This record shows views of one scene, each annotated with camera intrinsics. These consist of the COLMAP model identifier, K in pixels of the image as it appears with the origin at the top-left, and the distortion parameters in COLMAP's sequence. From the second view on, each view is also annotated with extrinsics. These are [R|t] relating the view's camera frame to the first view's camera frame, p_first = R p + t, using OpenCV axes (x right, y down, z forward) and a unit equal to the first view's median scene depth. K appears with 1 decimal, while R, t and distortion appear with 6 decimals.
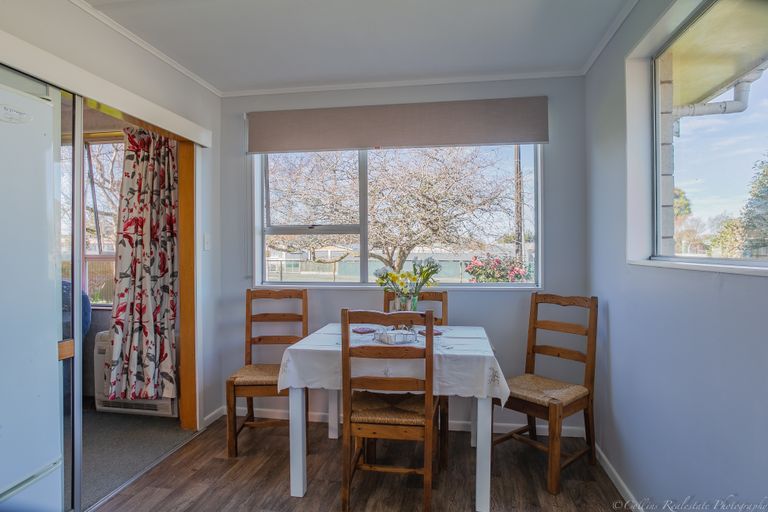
lens RADIAL K [[443.1, 0, 384.0], [0, 443.1, 256.0], [0, 0, 1]] dist [-0.045649, 0.001728]
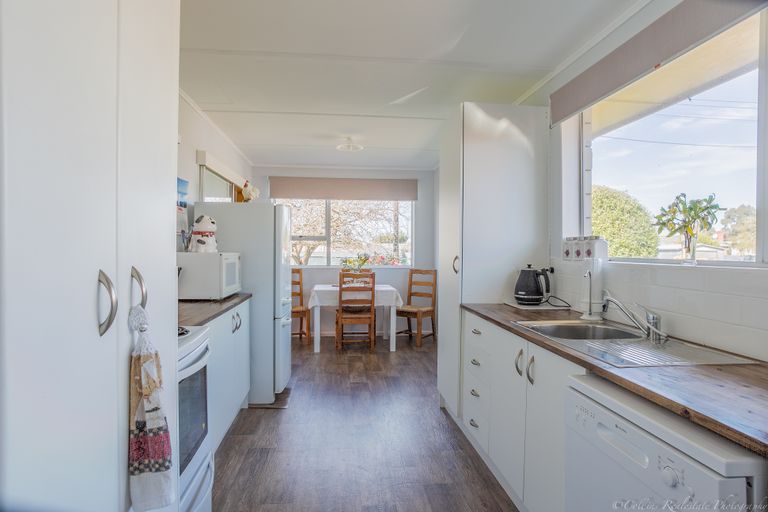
lens RADIAL K [[443.1, 0, 384.0], [0, 443.1, 256.0], [0, 0, 1]] dist [-0.045649, 0.001728]
pose [[0.960755, 0.005056, 0.277352, -0.421908], [-0.005964, 0.999979, 0.002430, 0.014179], [-0.277334, -0.003989, 0.960765, -1.142112]]
